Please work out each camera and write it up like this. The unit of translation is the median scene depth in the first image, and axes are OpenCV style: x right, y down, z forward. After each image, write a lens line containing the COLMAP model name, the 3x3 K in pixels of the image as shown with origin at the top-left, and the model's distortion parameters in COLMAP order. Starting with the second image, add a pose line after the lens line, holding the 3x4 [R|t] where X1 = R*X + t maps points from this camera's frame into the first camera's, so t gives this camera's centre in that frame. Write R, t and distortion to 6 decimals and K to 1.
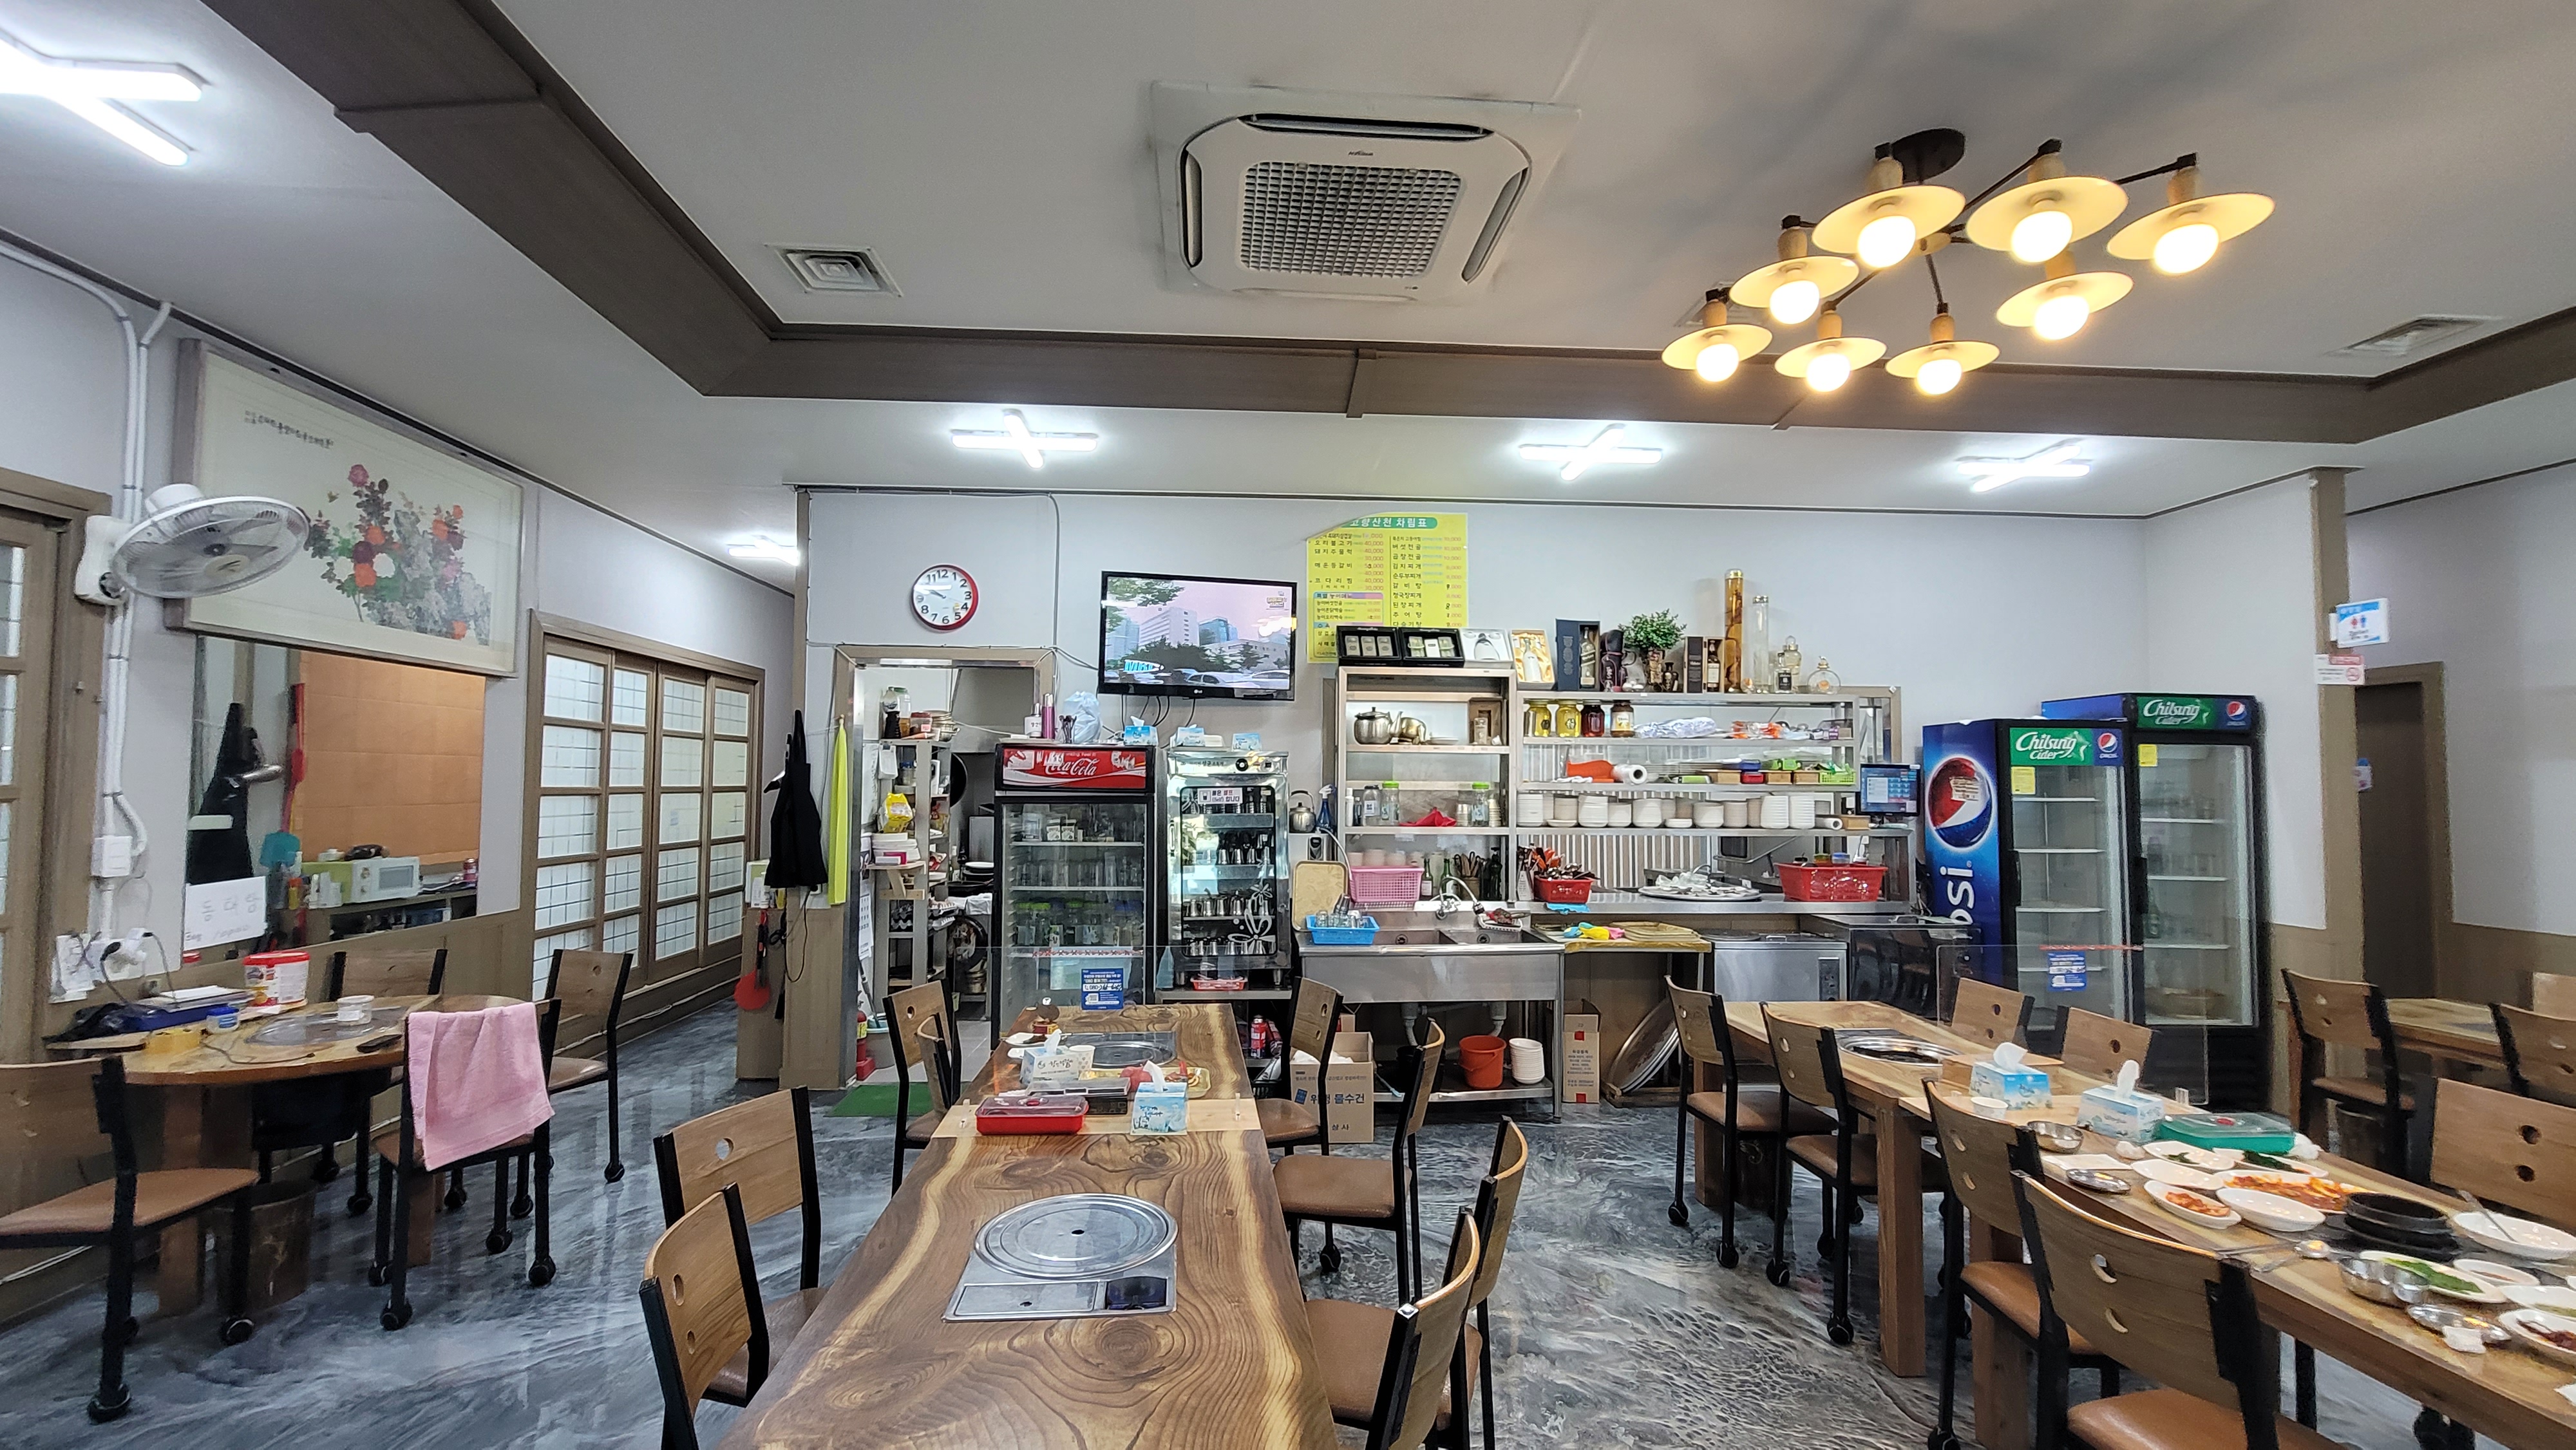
lens RADIAL K [[1056.0, 0, 1290.0], [0, 1056.0, 738.7], [0, 0, 1]] dist [0.000384, 0.000013]
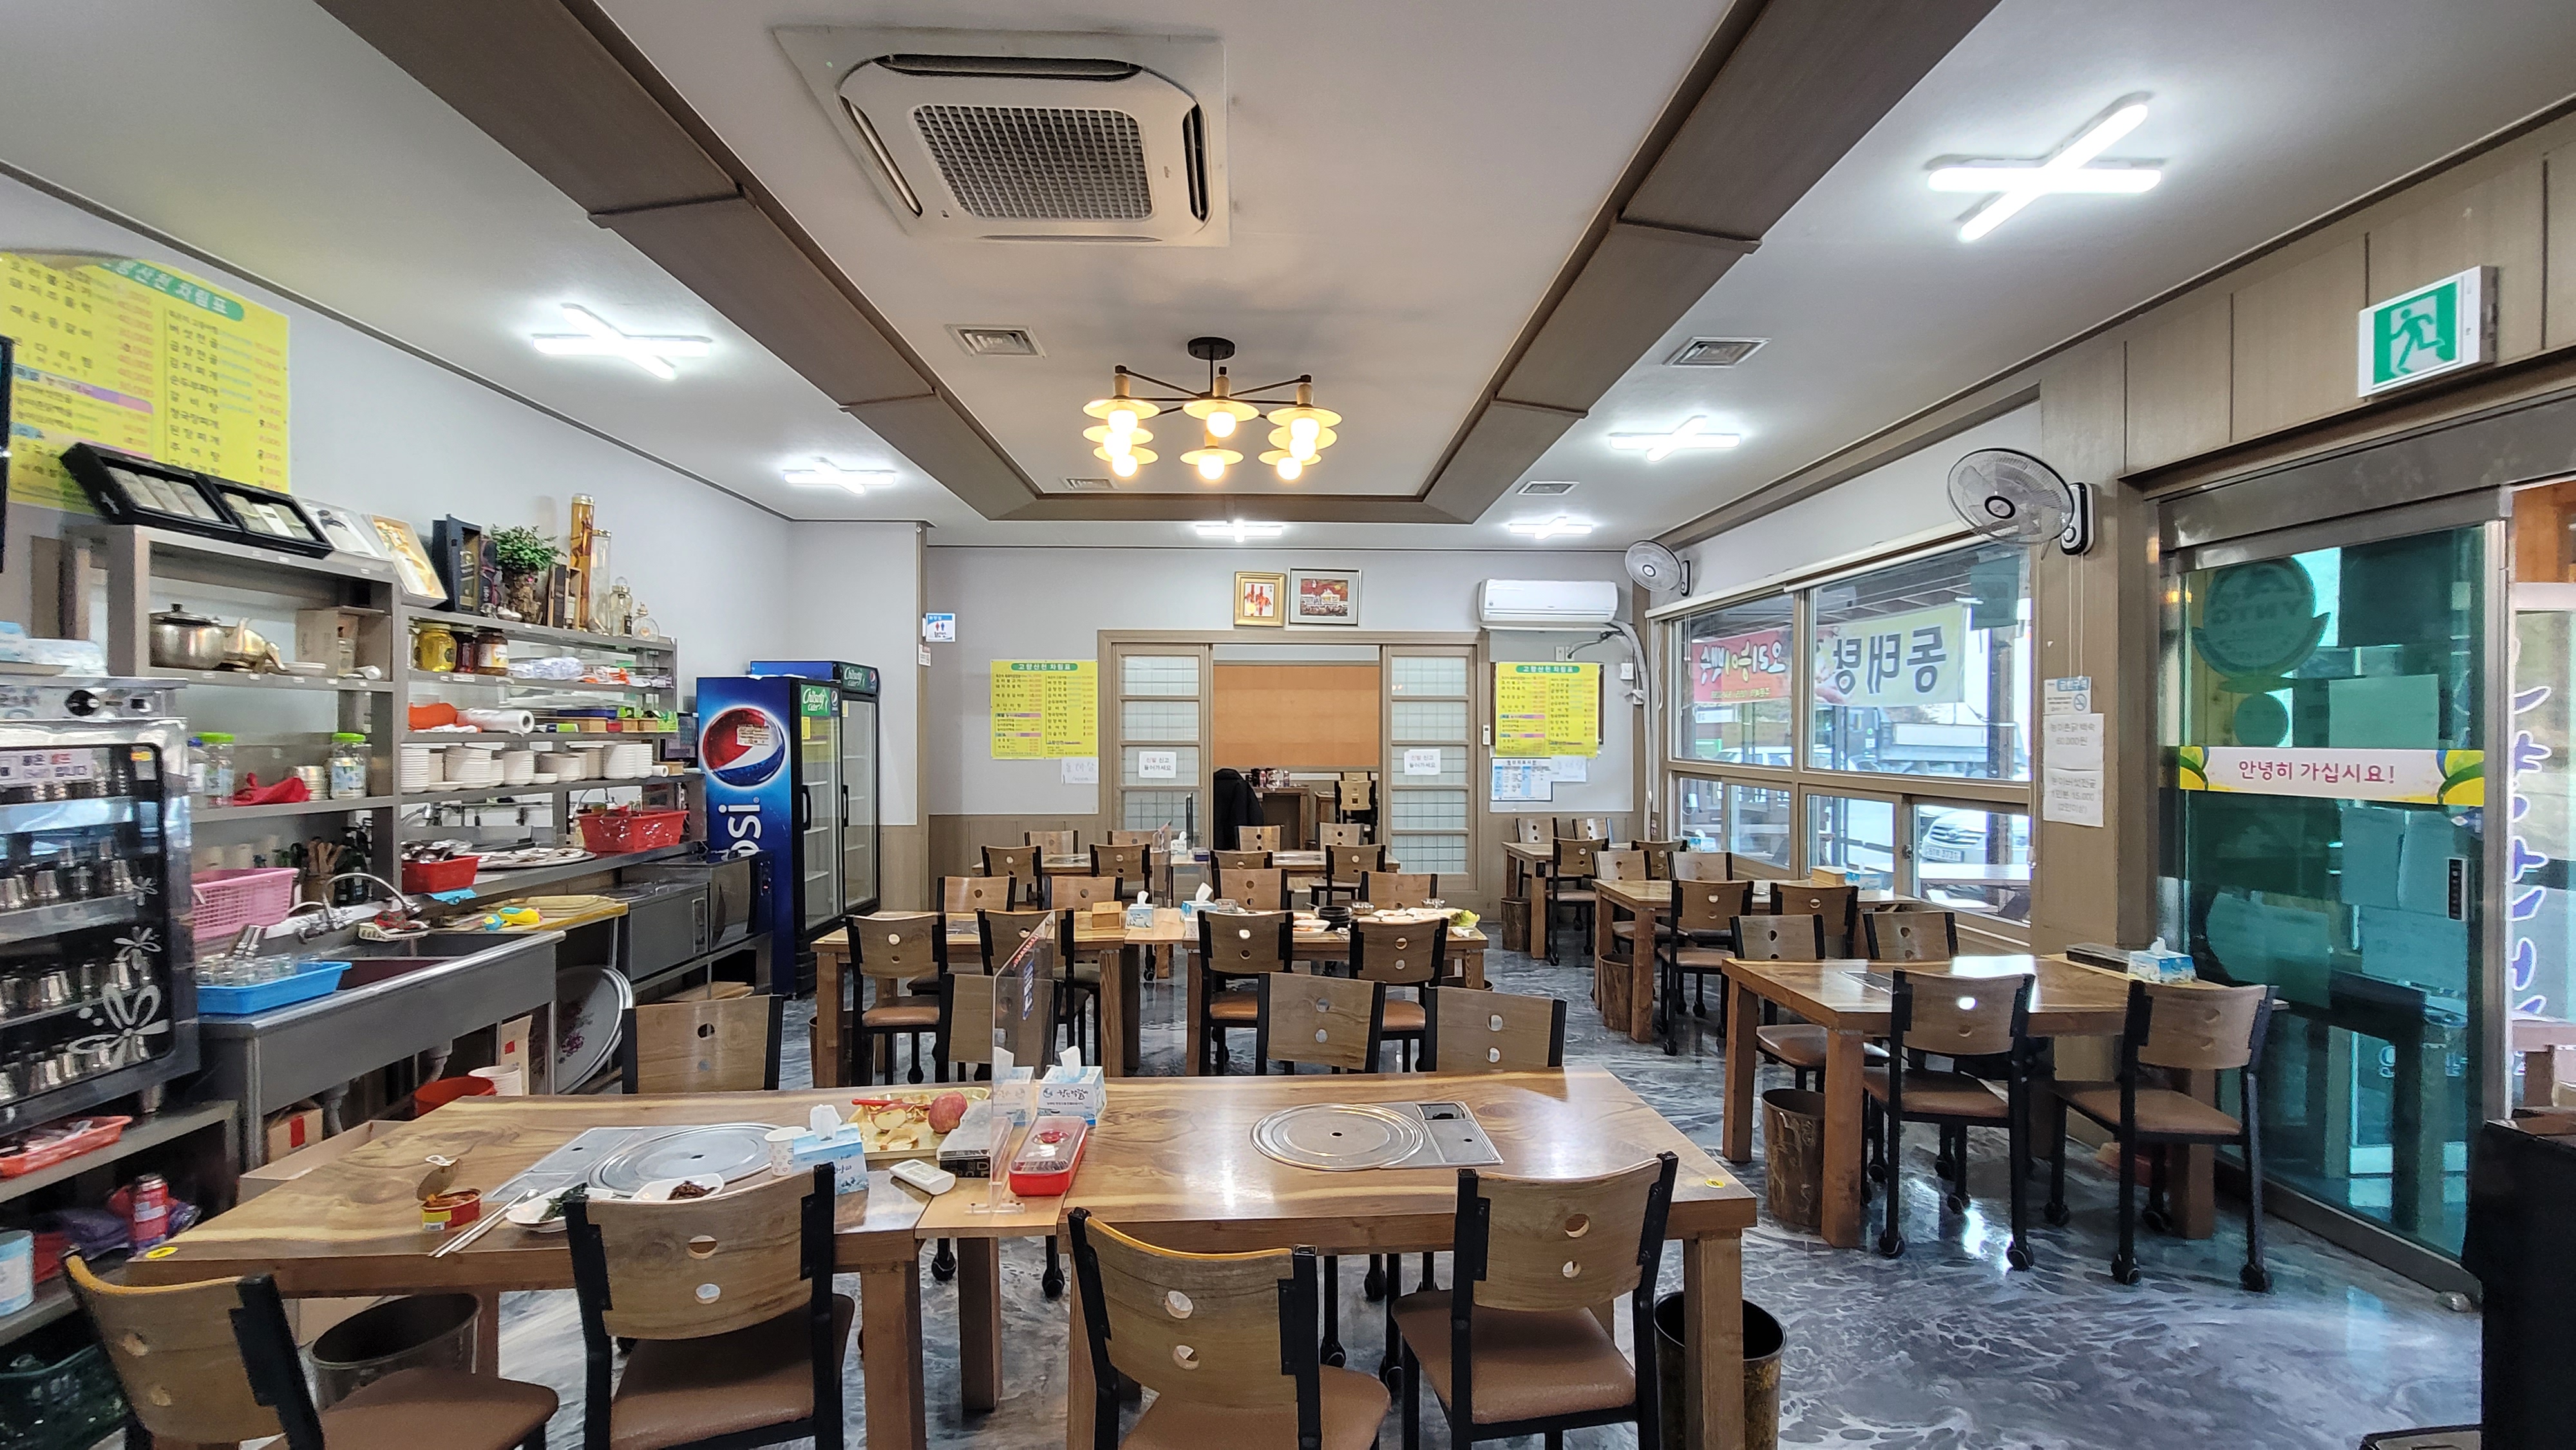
lens RADIAL K [[1056.0, 0, 1290.0], [0, 1056.0, 738.7], [0, 0, 1]] dist [0.000384, 0.000013]
pose [[0.041326, -0.013285, 0.999057, -0.473656], [-0.042117, 0.999000, 0.015027, 0.009320], [-0.998258, -0.042698, 0.040725, 0.364276]]
